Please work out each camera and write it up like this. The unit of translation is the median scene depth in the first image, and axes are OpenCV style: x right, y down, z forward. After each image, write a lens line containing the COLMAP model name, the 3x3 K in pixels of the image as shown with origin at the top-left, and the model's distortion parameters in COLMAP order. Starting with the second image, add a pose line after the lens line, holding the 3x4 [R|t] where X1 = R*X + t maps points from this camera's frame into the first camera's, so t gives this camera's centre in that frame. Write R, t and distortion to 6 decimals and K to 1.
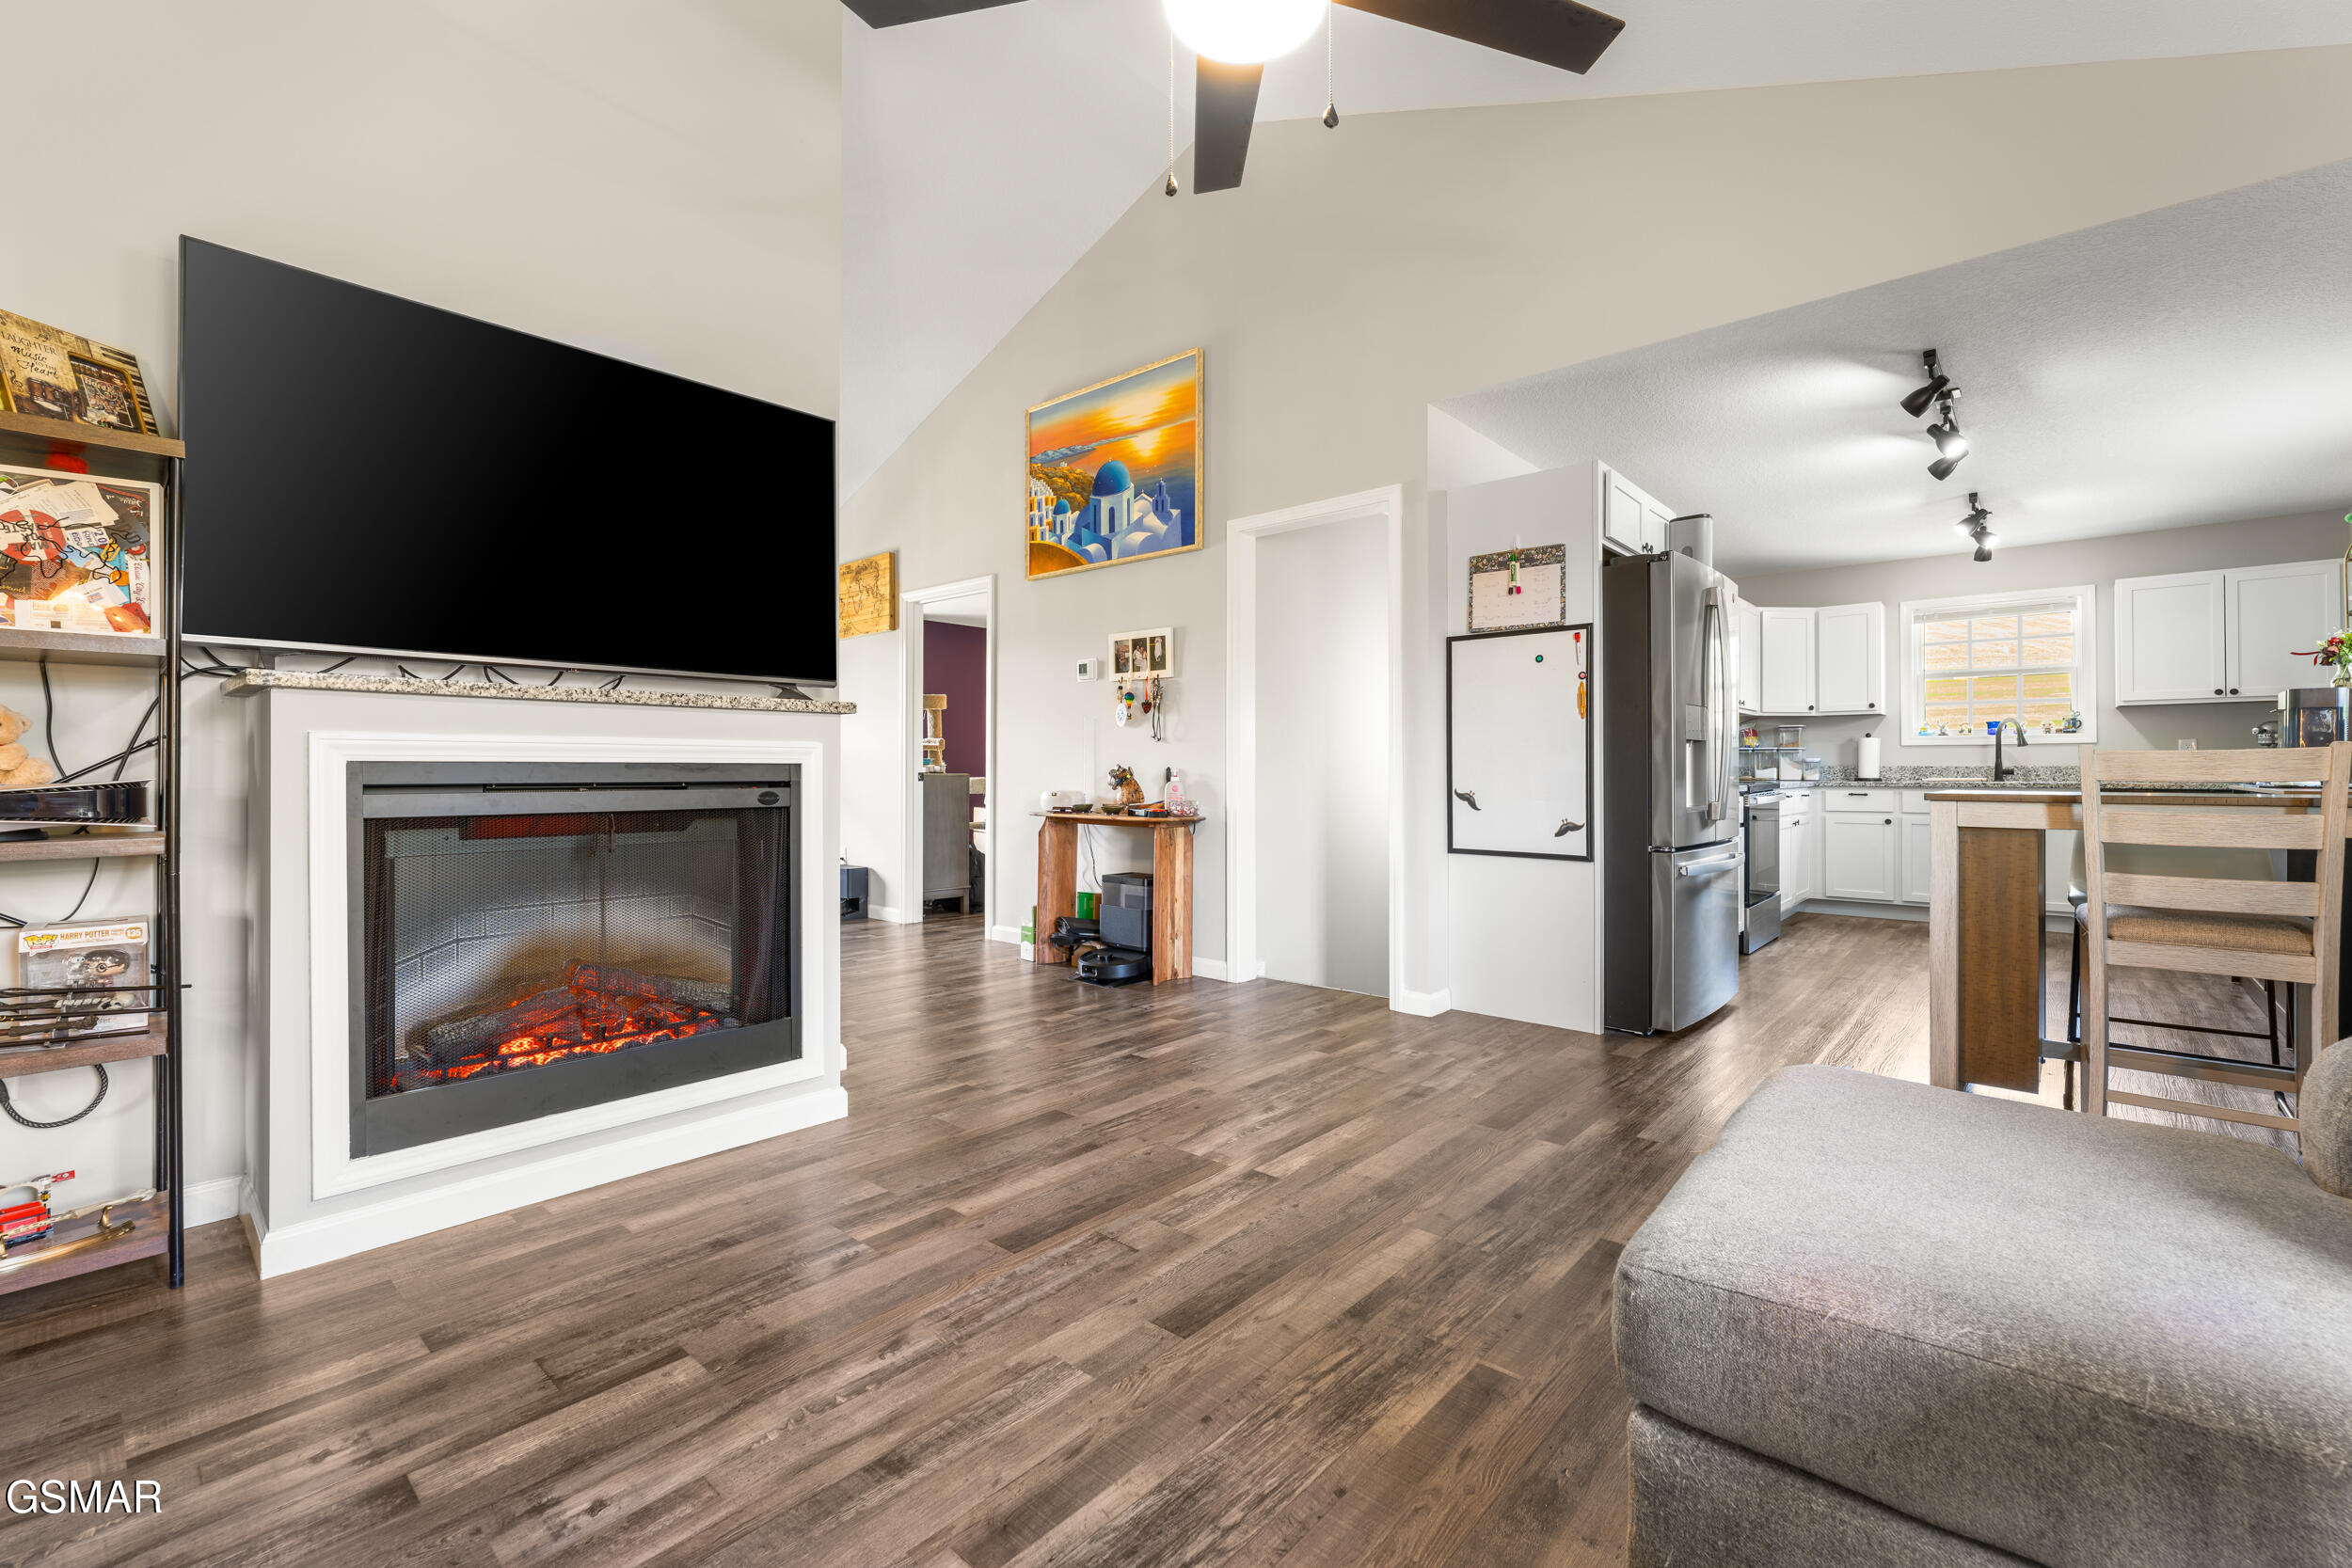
lens RADIAL K [[1006.2, 0, 1173.2], [0, 1006.2, 771.4], [0, 0, 1]] dist [-0.002377, -0.000131]
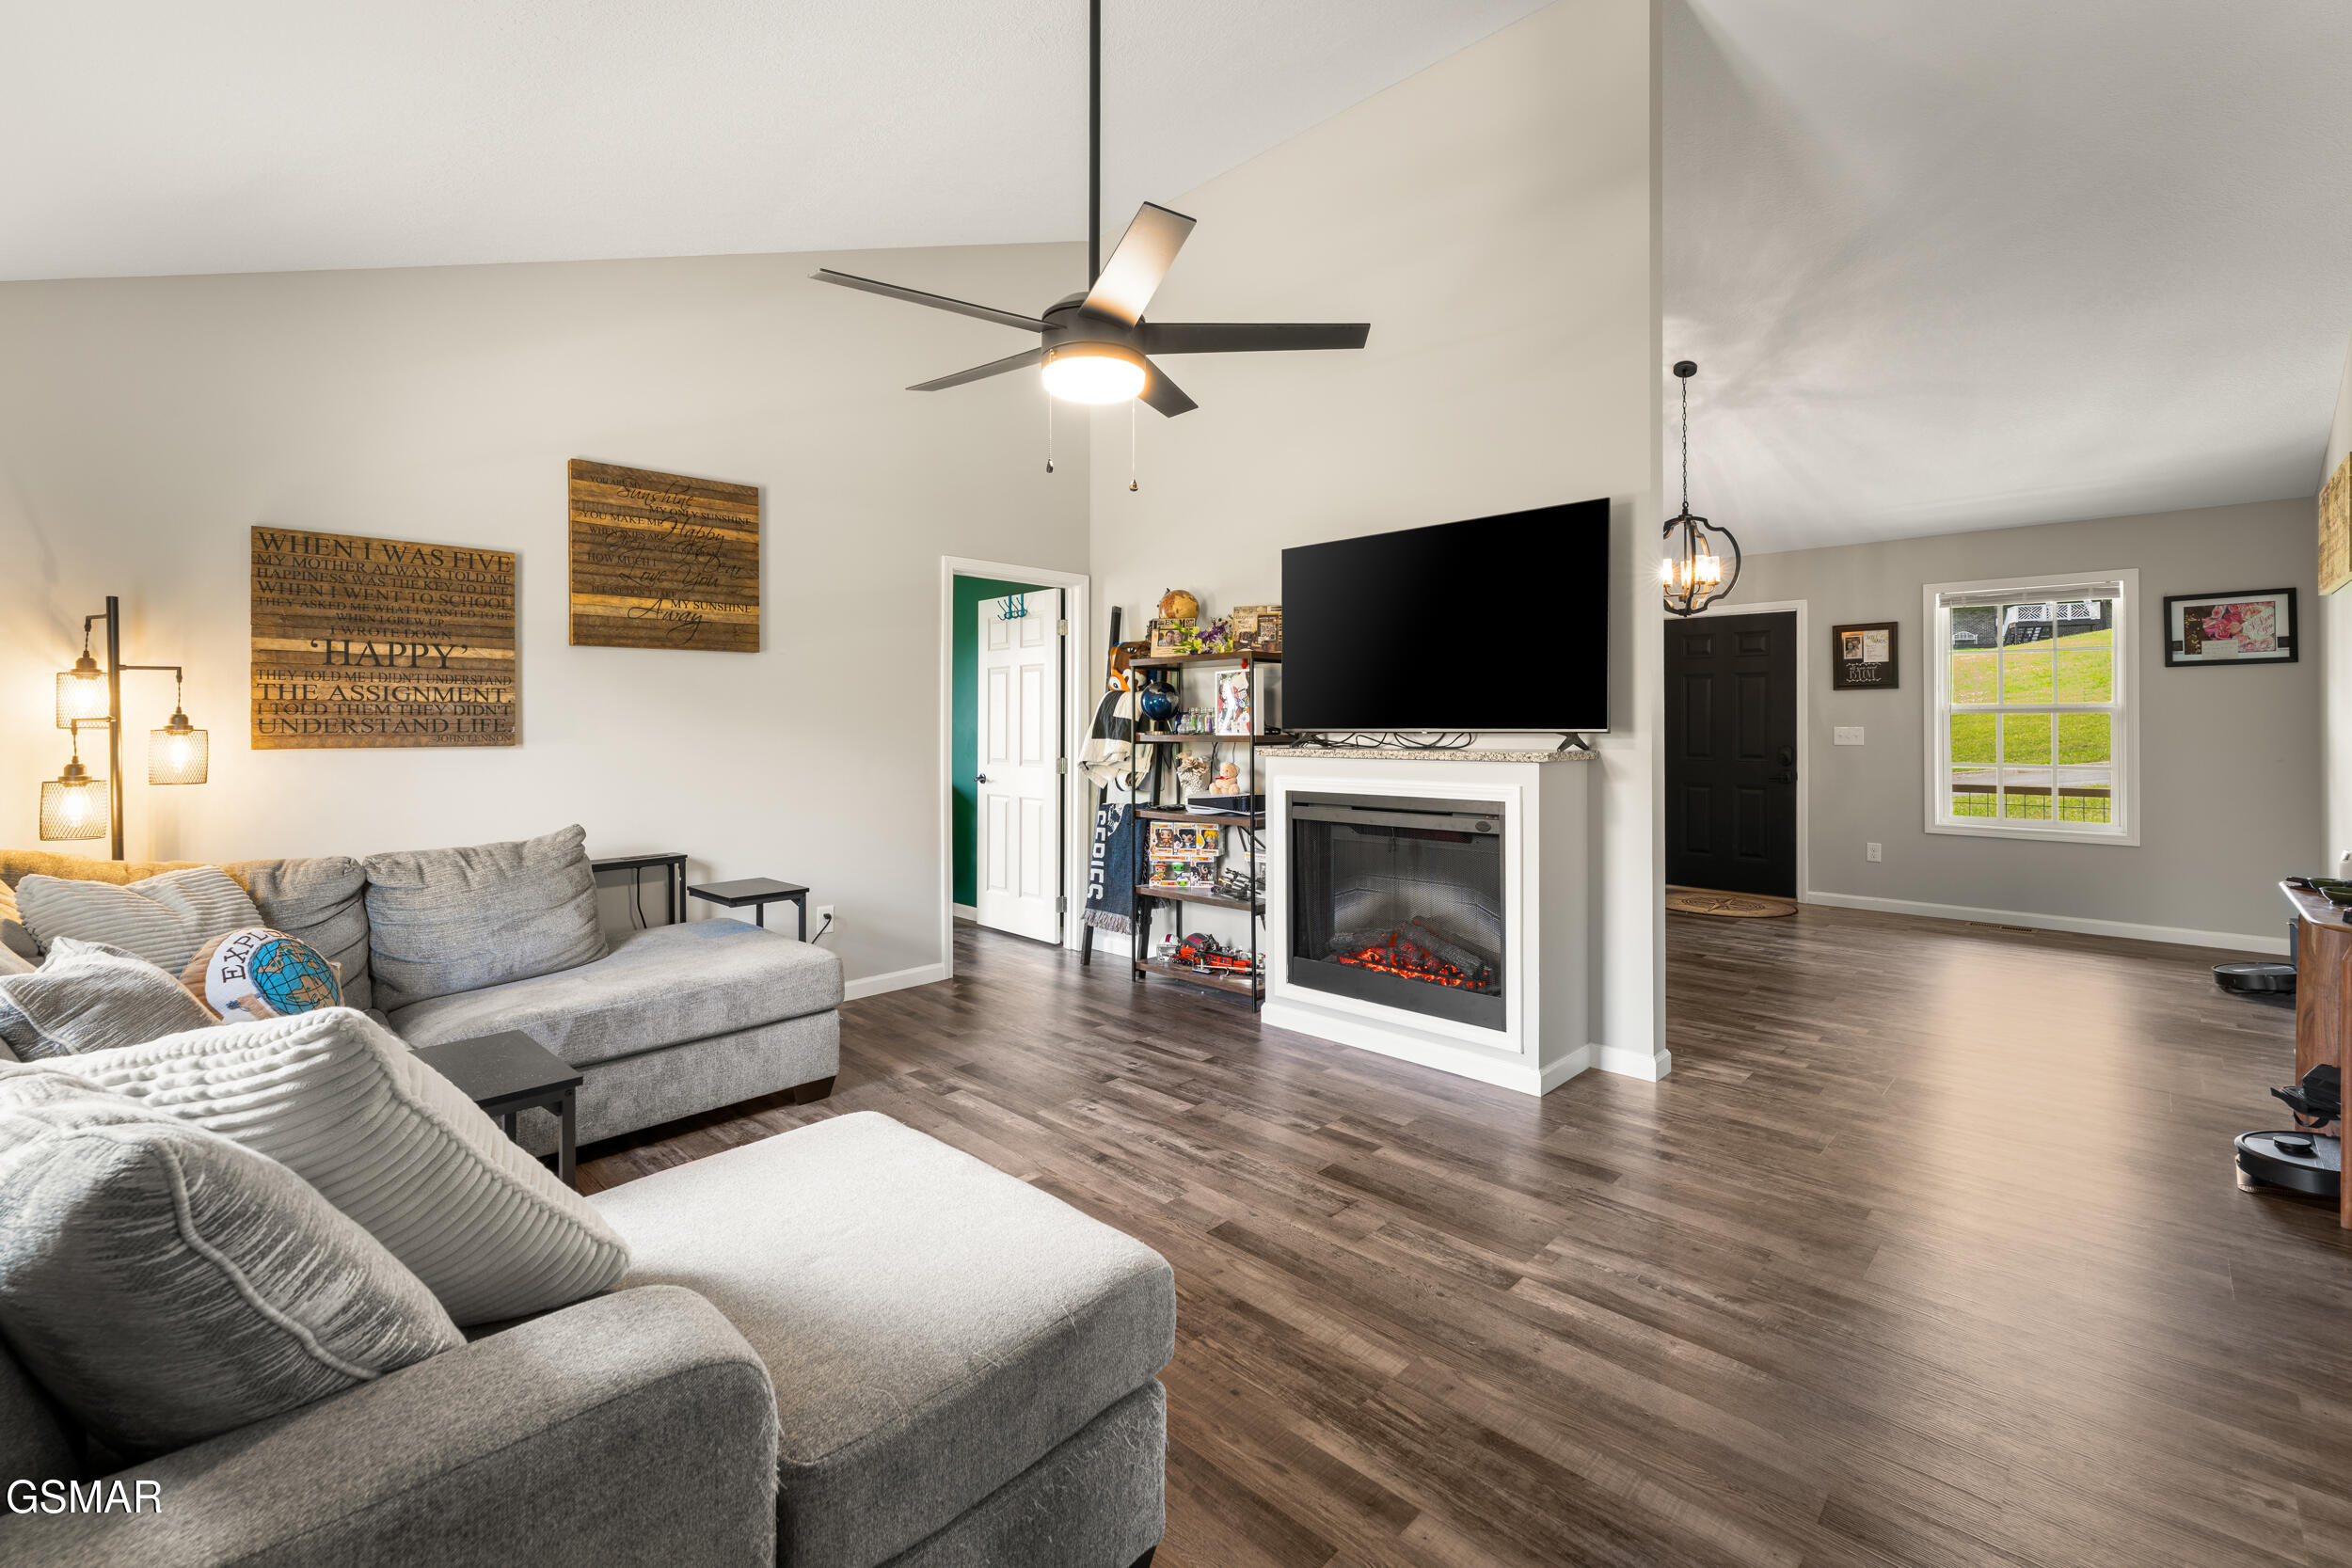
lens RADIAL K [[988.6, 0, 1178.6], [0, 988.6, 718.2], [0, 0, 1]] dist [-0.003193, -0.000109]
pose [[-0.047641, -0.006603, -0.998843, 1.209739], [0.006371, 0.999956, -0.006914, -0.143960], [0.998844, -0.006693, -0.047597, 0.861776]]
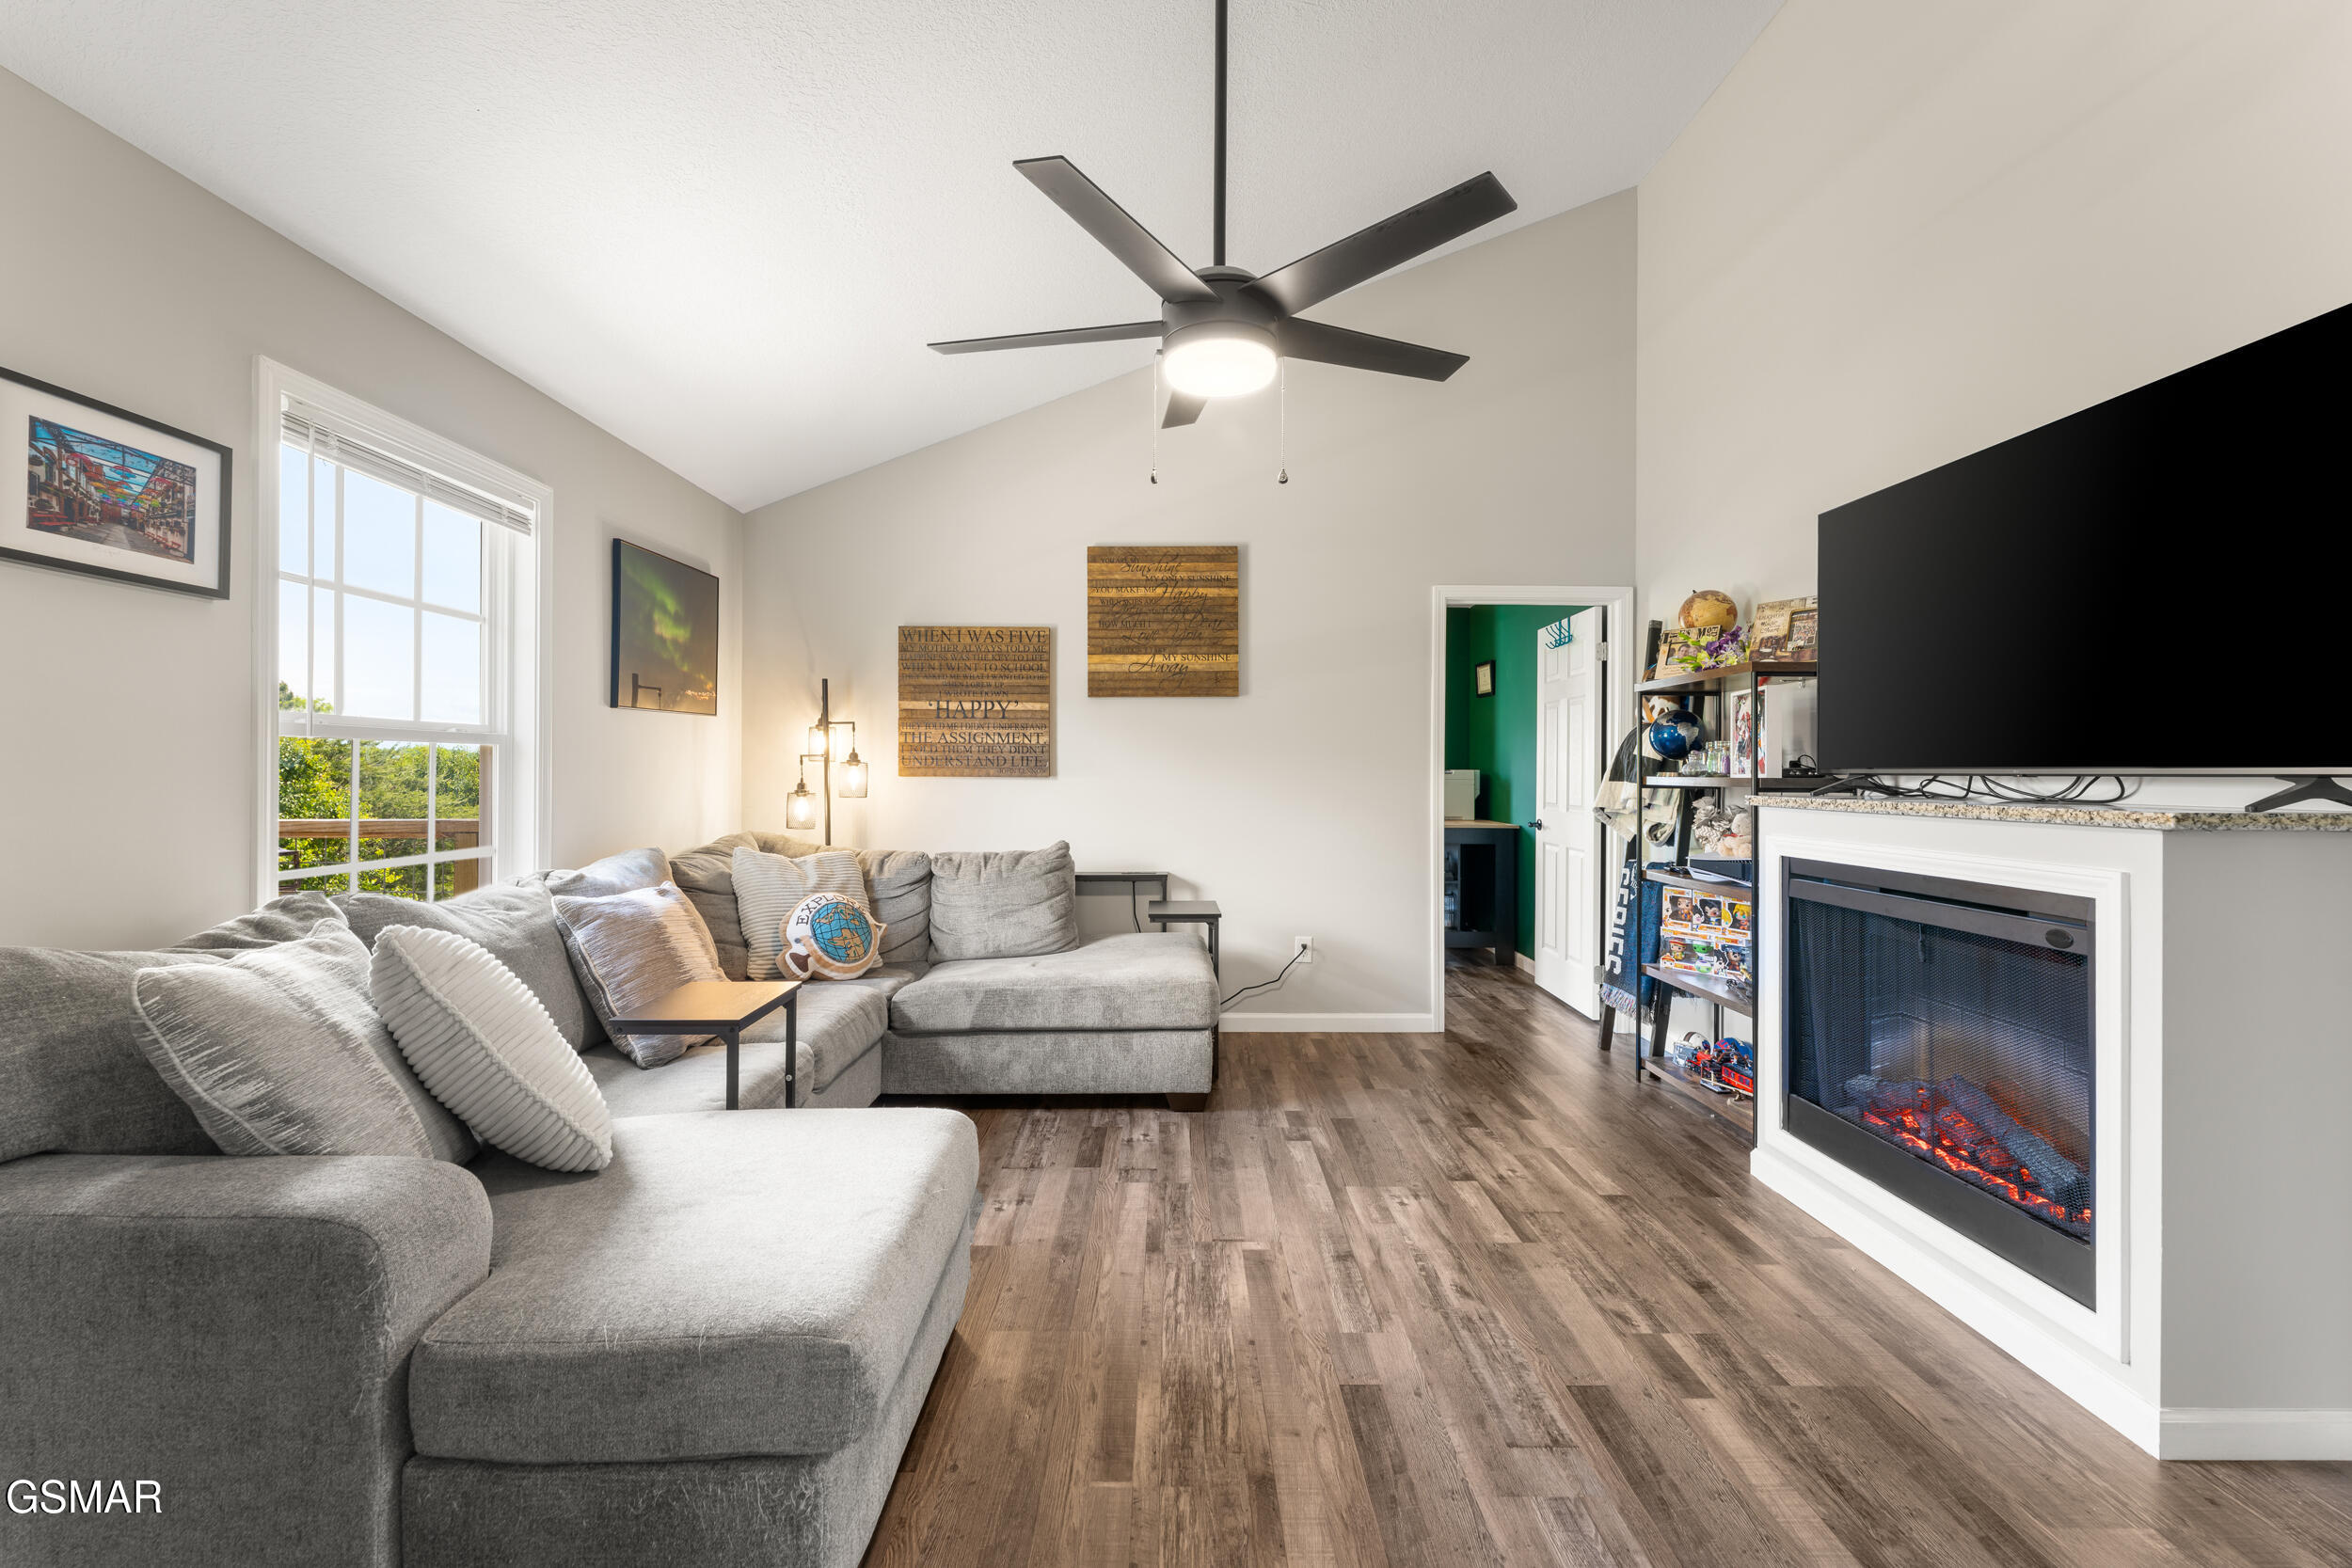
lens RADIAL K [[958.0, 0, 1175.7], [0, 958.0, 764.0], [0, 0, 1]] dist [0.001951, -0.000181]
pose [[-0.743203, -0.007961, -0.669018, 0.759610], [-0.002926, 0.999958, -0.008649, -0.126801], [0.669059, -0.004470, -0.743196, 1.425177]]
